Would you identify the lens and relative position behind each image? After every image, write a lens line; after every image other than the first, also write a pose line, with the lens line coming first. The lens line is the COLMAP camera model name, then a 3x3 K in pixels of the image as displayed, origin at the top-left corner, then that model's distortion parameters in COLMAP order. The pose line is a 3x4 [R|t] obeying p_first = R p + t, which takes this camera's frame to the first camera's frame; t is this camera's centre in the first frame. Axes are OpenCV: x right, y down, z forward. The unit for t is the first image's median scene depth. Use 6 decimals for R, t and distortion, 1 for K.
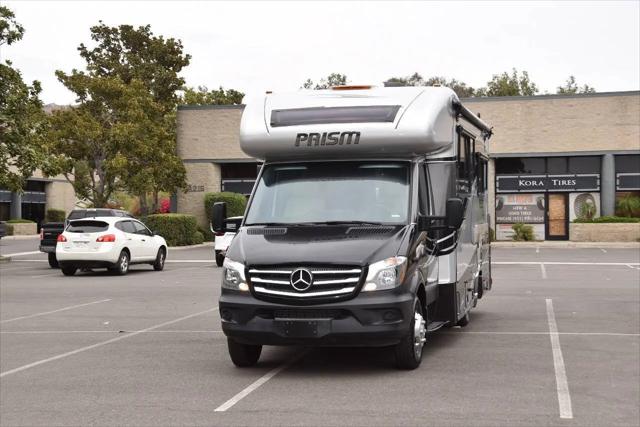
lens RADIAL K [[1145.6, 0, 330.5], [0, 1145.6, 214.4], [0, 0, 1]] dist [0.350893, 0.330284]
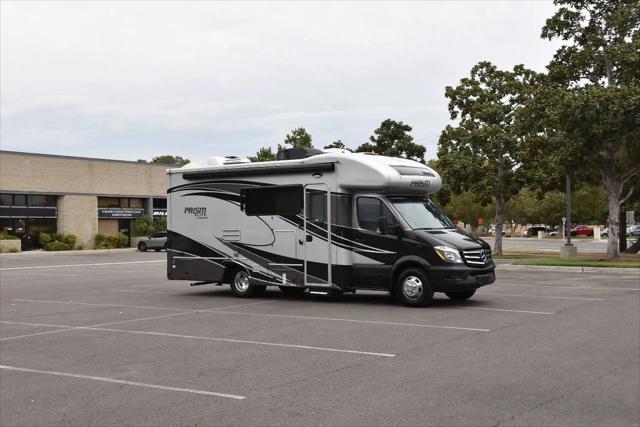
lens RADIAL K [[863.0, 0, 320.0], [0, 863.0, 213.5], [0, 0, 1]] dist [0.143771, 0.018749]
pose [[0.424972, 0.017421, 0.905039, -1.261158], [0.010792, 0.999646, -0.024309, 0.014588], [-0.905142, 0.020098, 0.424634, 0.515539]]
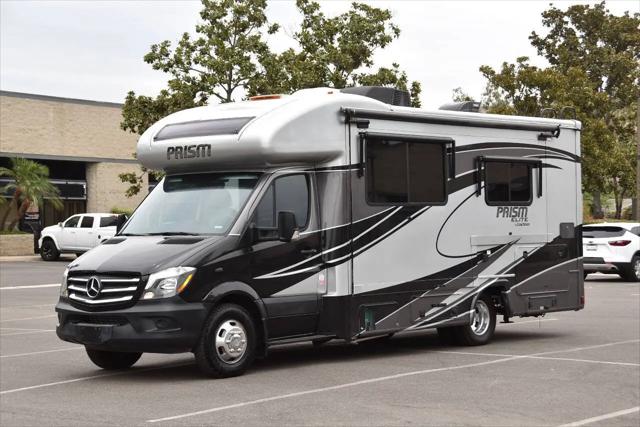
lens RADIAL K [[1333.8, 0, 326.9], [0, 1333.8, 215.7], [0, 0, 1]] dist [0.526556, 0.503873]
pose [[0.873704, -0.002997, -0.486449, 0.647099], [0.002212, 0.999995, -0.002189, -0.005201], [0.486453, 0.000837, 0.873706, 0.007772]]
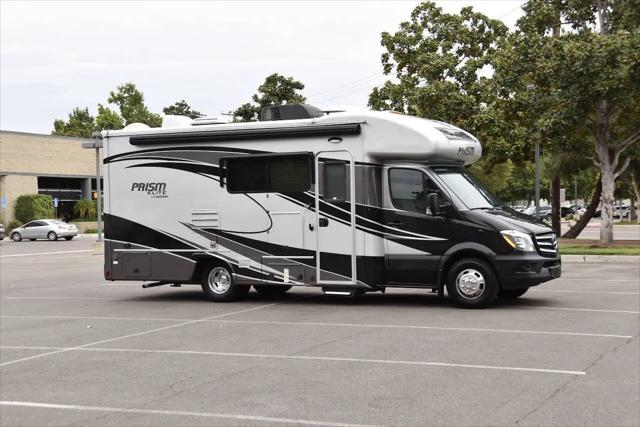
lens RADIAL K [[1071.4, 0, 320.0], [0, 1071.4, 213.5], [0, 0, 1]] dist [0.296855, 0.302166]
pose [[0.248426, -0.001238, 0.968650, -1.291853], [0.020142, 0.999790, -0.003888, 0.014794], [-0.968441, 0.020477, 0.248399, 0.786996]]
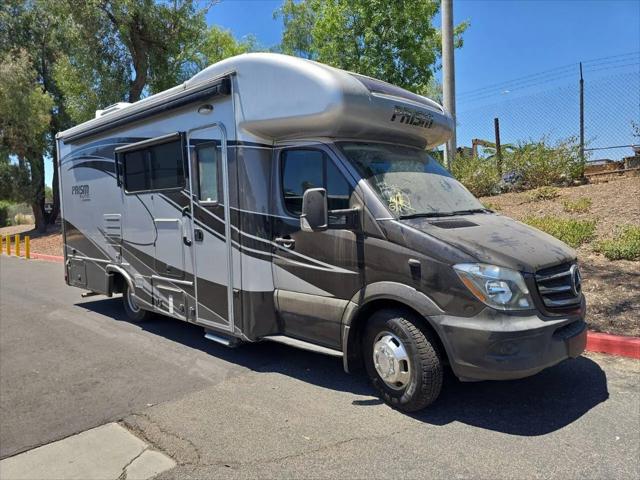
lens RADIAL K [[432.8, 0, 320.0], [0, 432.8, 240.0], [0, 0, 1]] dist [0.051226, 0.000097]
pose [[0.496222, -0.064221, 0.865817, -0.313566], [0.022947, 0.997882, 0.060866, 0.005271], [-0.867892, -0.010335, 0.496645, 0.838851]]
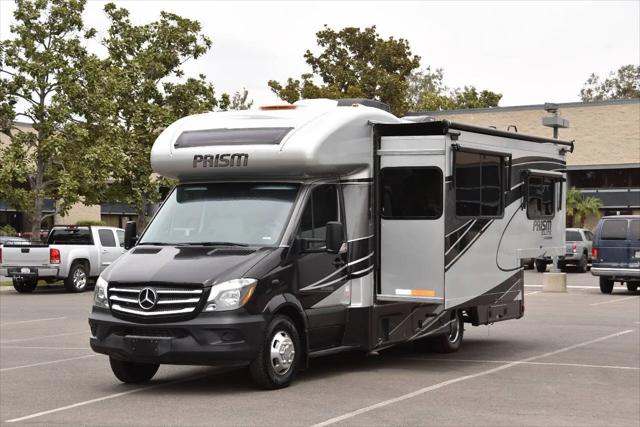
lens RADIAL K [[1316.4, 0, 323.1], [0, 1316.4, 223.1], [0, 0, 1]] dist [0.457238, 0.769958]
pose [[0.961008, 0.002295, -0.276513, 0.383699], [-0.003686, 0.999983, -0.004511, -0.005838], [0.276497, 0.005355, 0.961000, -0.091865]]
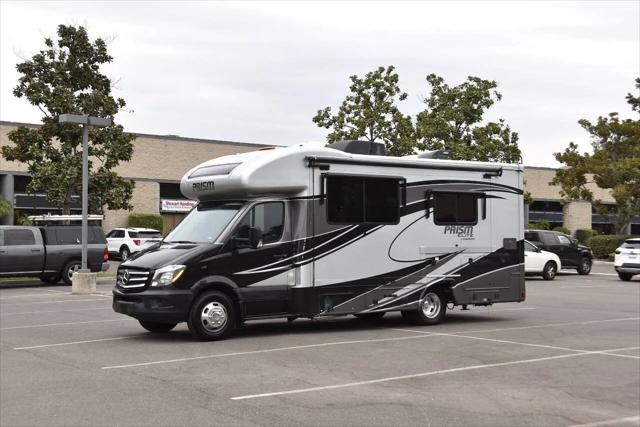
lens RADIAL K [[953.6, 0, 320.0], [0, 953.6, 213.5], [0, 0, 1]] dist [0.205885, 0.123015]
pose [[0.746095, -0.001644, -0.665838, 0.890275], [-0.011269, 0.999823, -0.015096, -0.011848], [0.665745, 0.018767, 0.745944, 0.152841]]
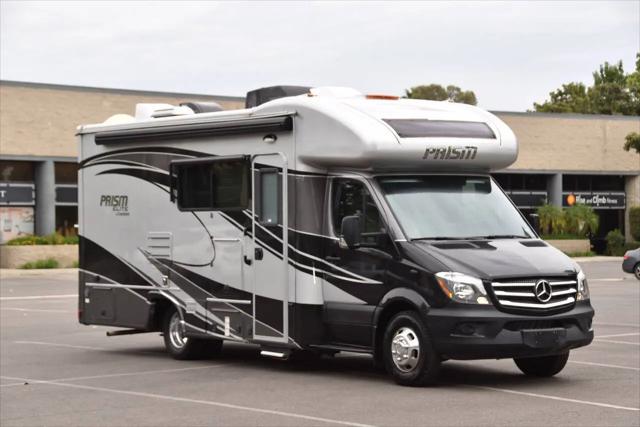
lens RADIAL K [[1709.7, 0, 320.0], [0, 1709.7, 213.5], [0, 0, 1]] dist [0.749400, 0.592643]
pose [[0.664551, 0.009898, 0.747178, -1.109652], [0.001689, 0.999890, -0.014748, 0.007817], [-0.747241, 0.011063, 0.664461, 0.093601]]
